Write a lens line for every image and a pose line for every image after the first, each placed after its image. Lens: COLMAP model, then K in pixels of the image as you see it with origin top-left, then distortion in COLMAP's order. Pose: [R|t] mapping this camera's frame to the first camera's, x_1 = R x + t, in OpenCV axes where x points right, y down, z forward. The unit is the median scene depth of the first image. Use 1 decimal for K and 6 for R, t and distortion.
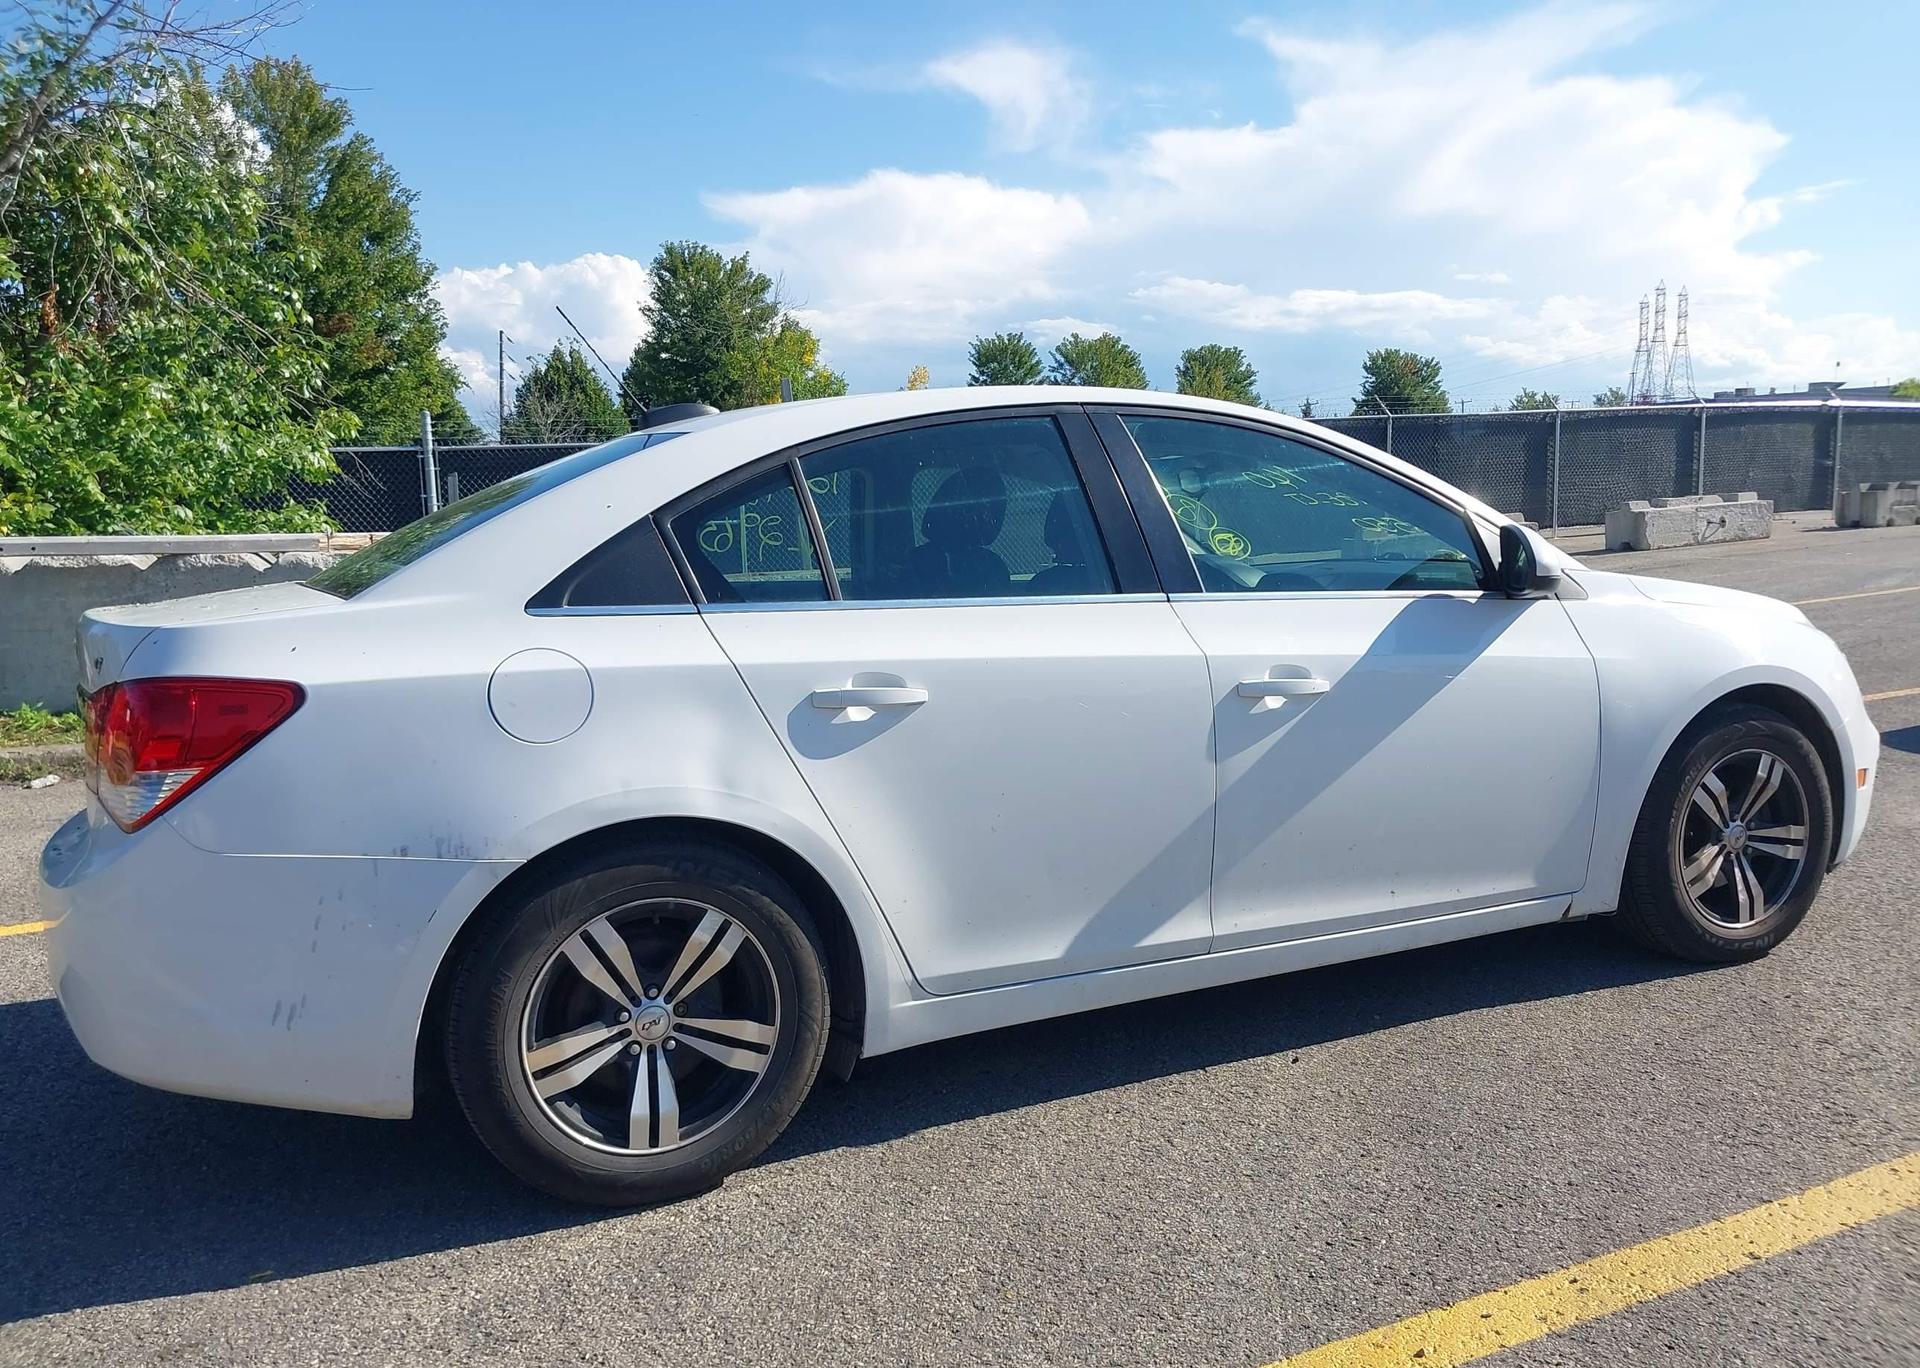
lens RADIAL K [[1510.0, 0, 971.6], [0, 1510.0, 685.1], [0, 0, 1]] dist [0.033226, -0.056166]
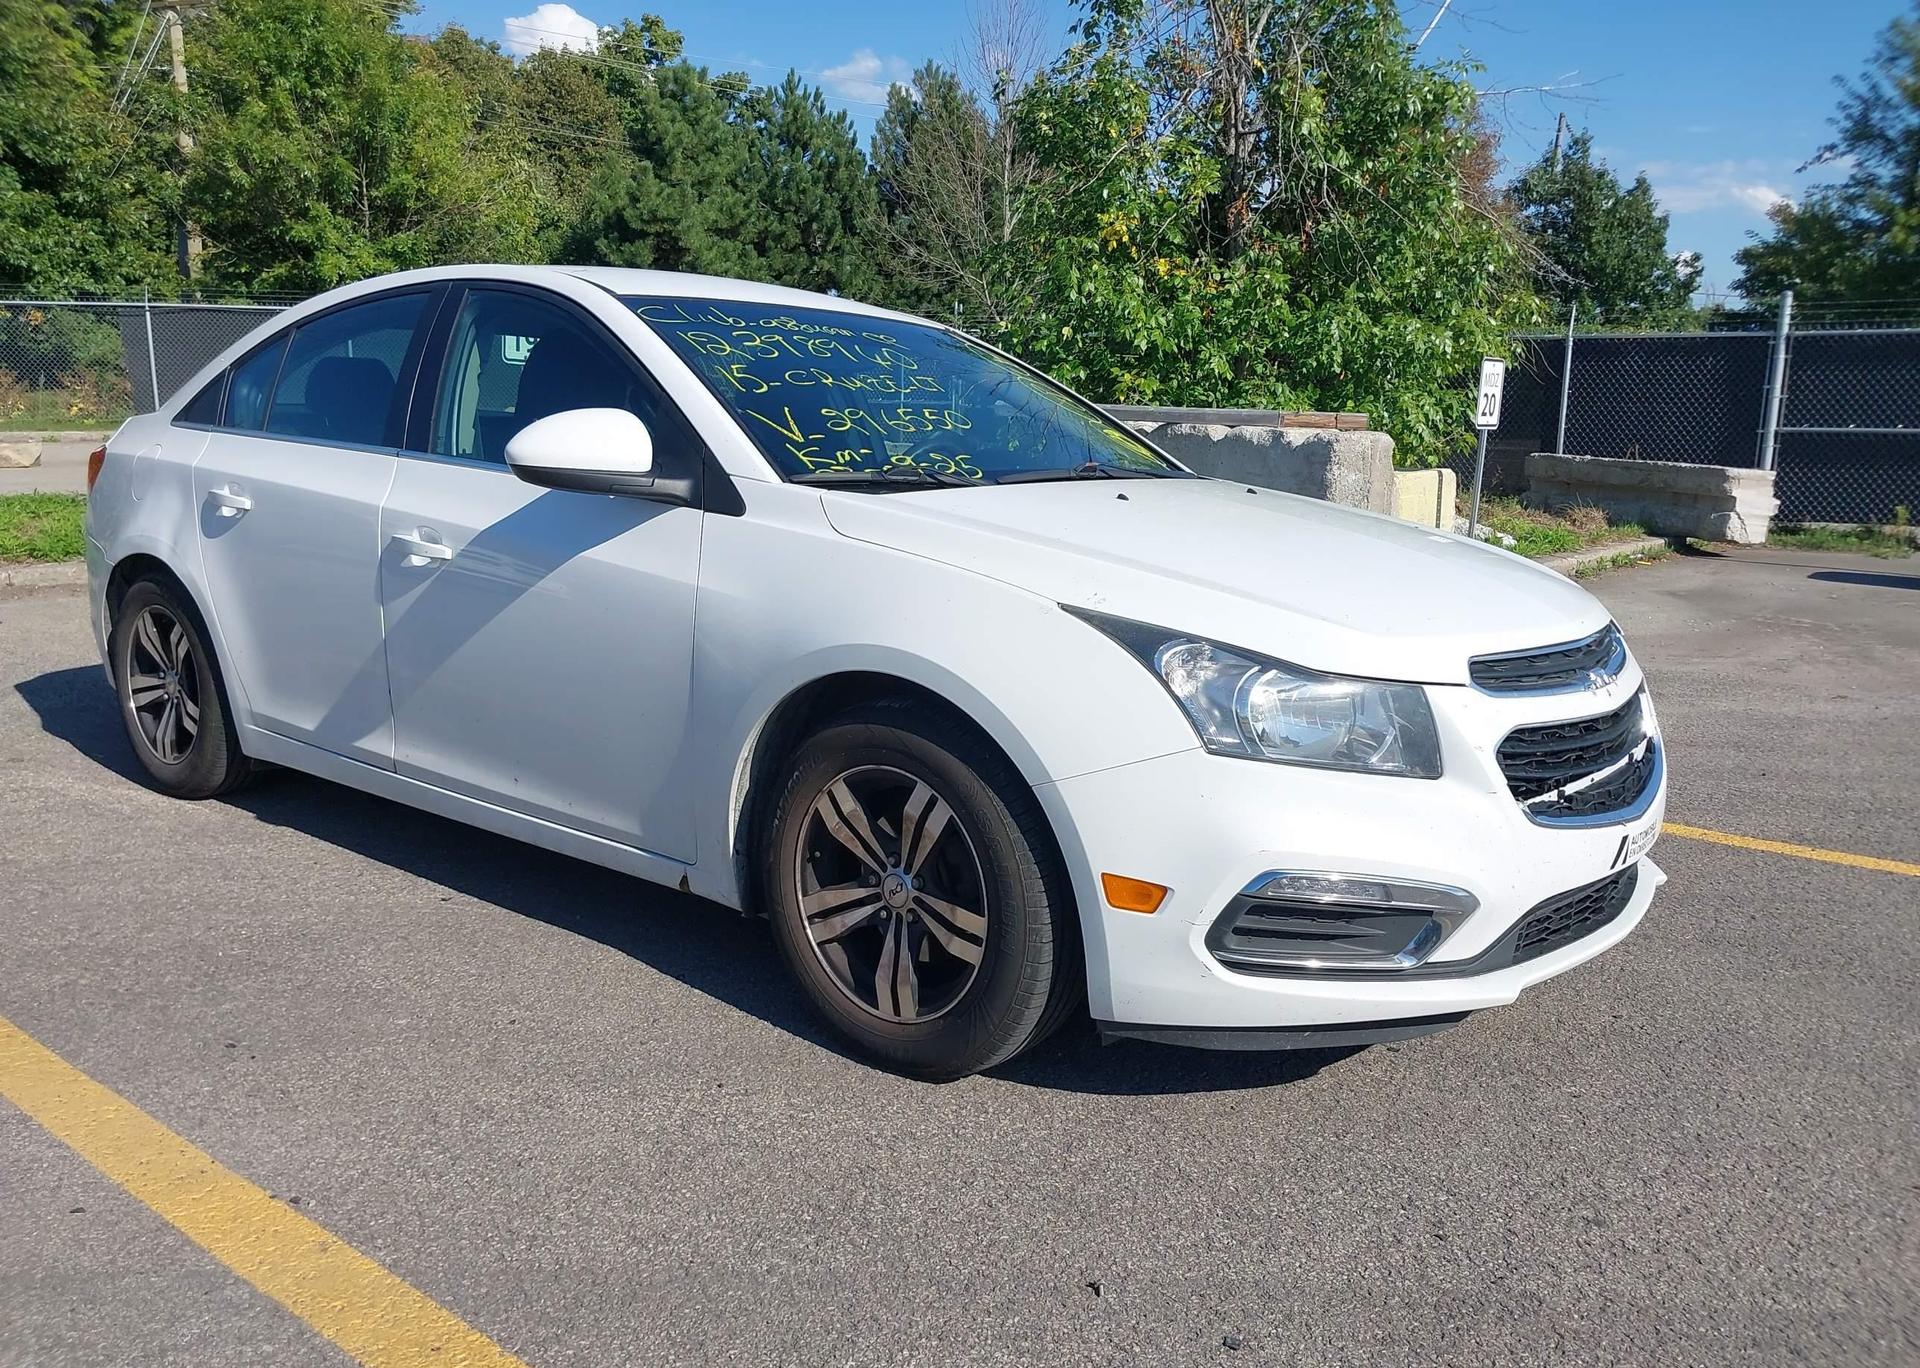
lens RADIAL K [[1510.0, 0, 956.3], [0, 1510.0, 683.4], [0, 0, 1]] dist [0.033226, -0.056166]
pose [[0.434579, 0.202132, -0.877658, 1.324512], [-0.140433, 0.977778, 0.155654, -0.124412], [0.889618, 0.055608, 0.453308, 0.849880]]
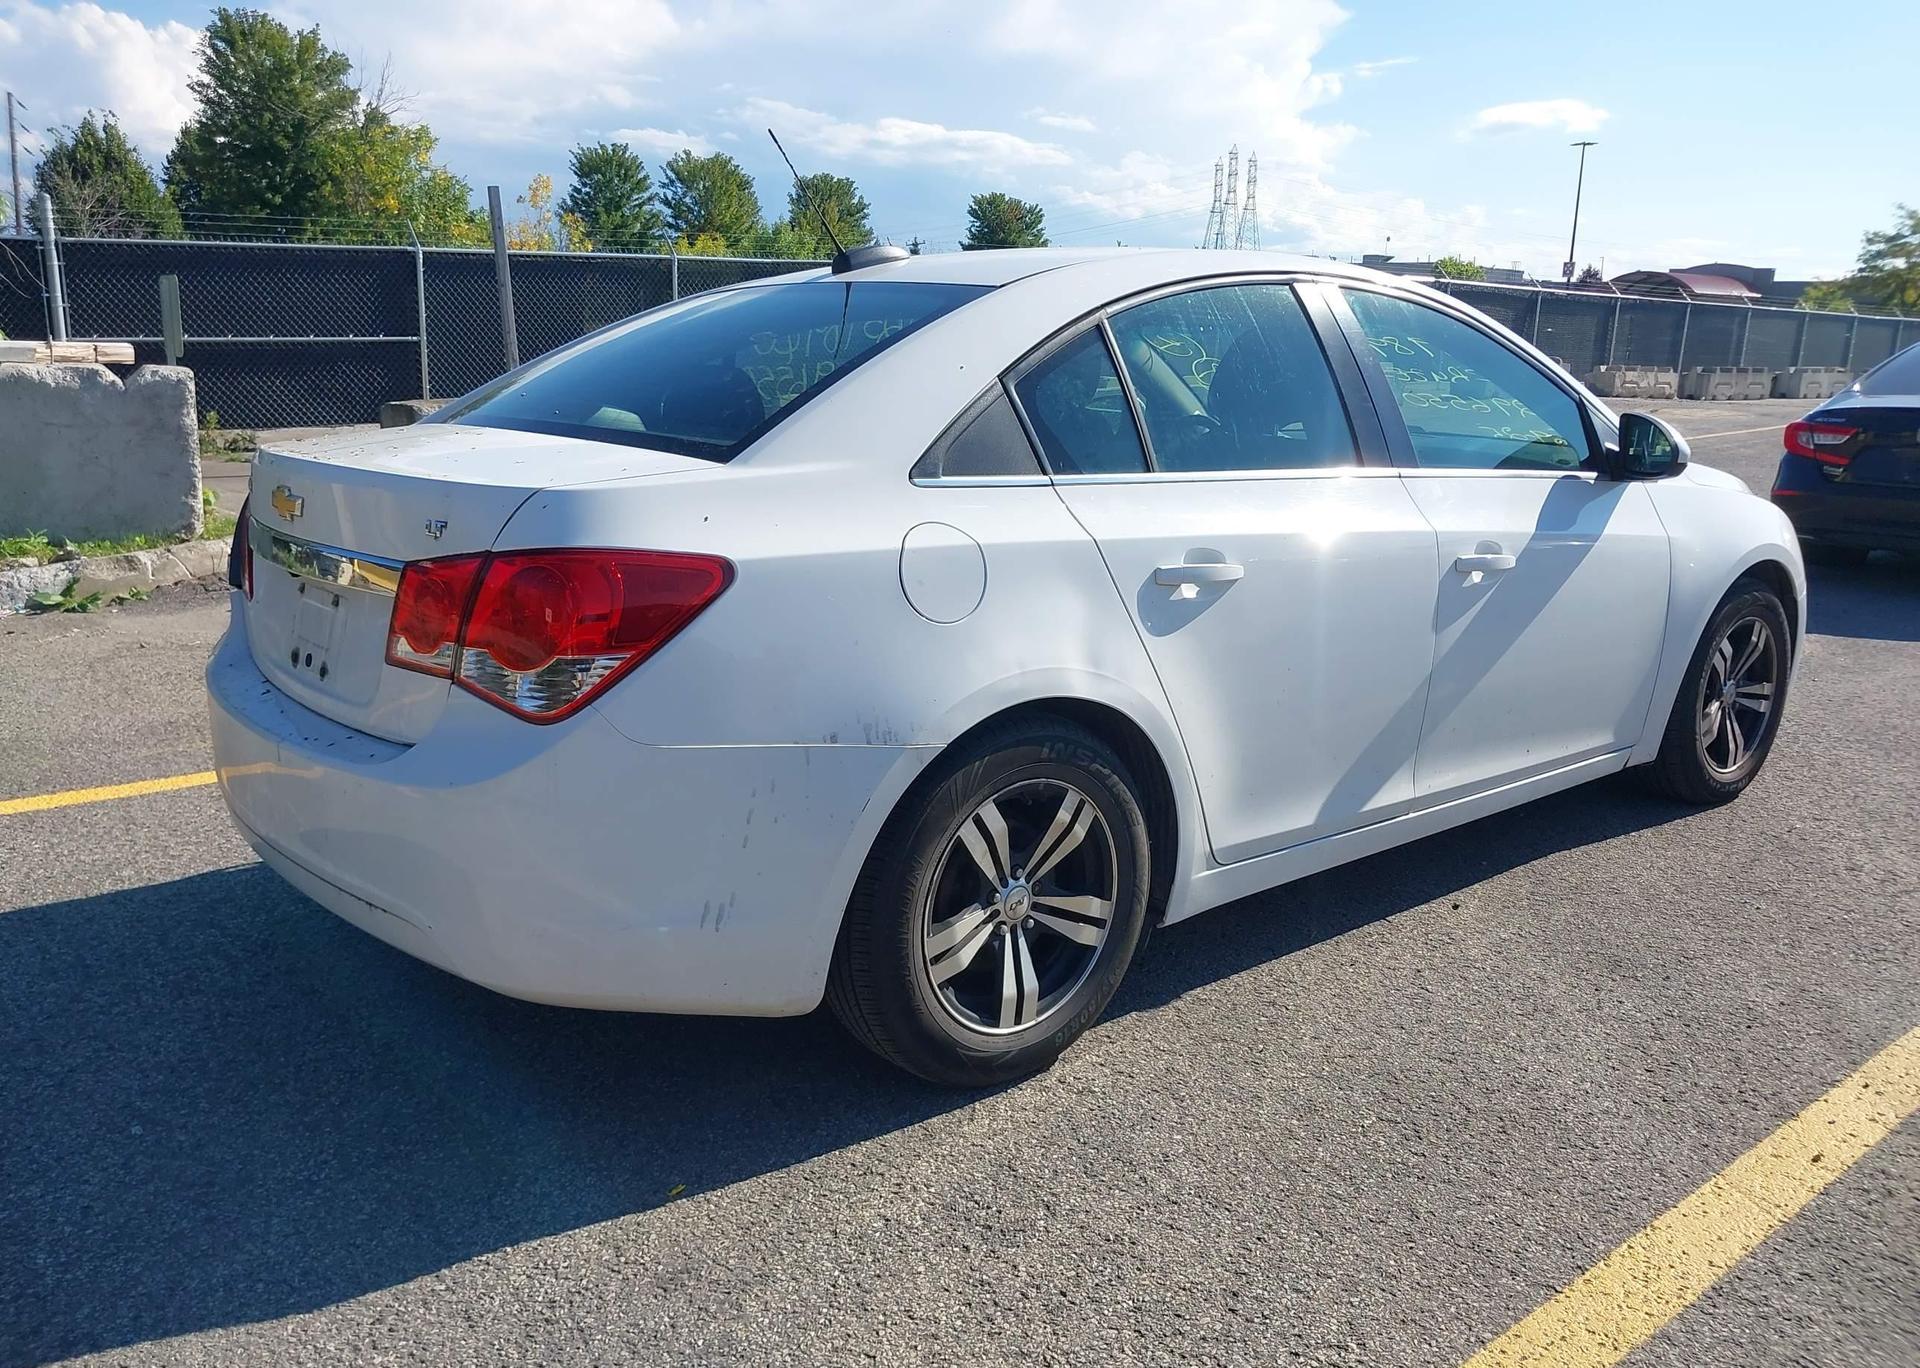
lens RADIAL K [[1510.0, 0, 962.2], [0, 1510.0, 686.4], [0, 0, 1]] dist [0.033226, -0.056166]
pose [[0.966061, -0.009365, 0.258143, -0.417942], [-0.018467, 0.994282, 0.105181, -0.017438], [-0.257652, -0.106378, 0.960364, 0.065014]]
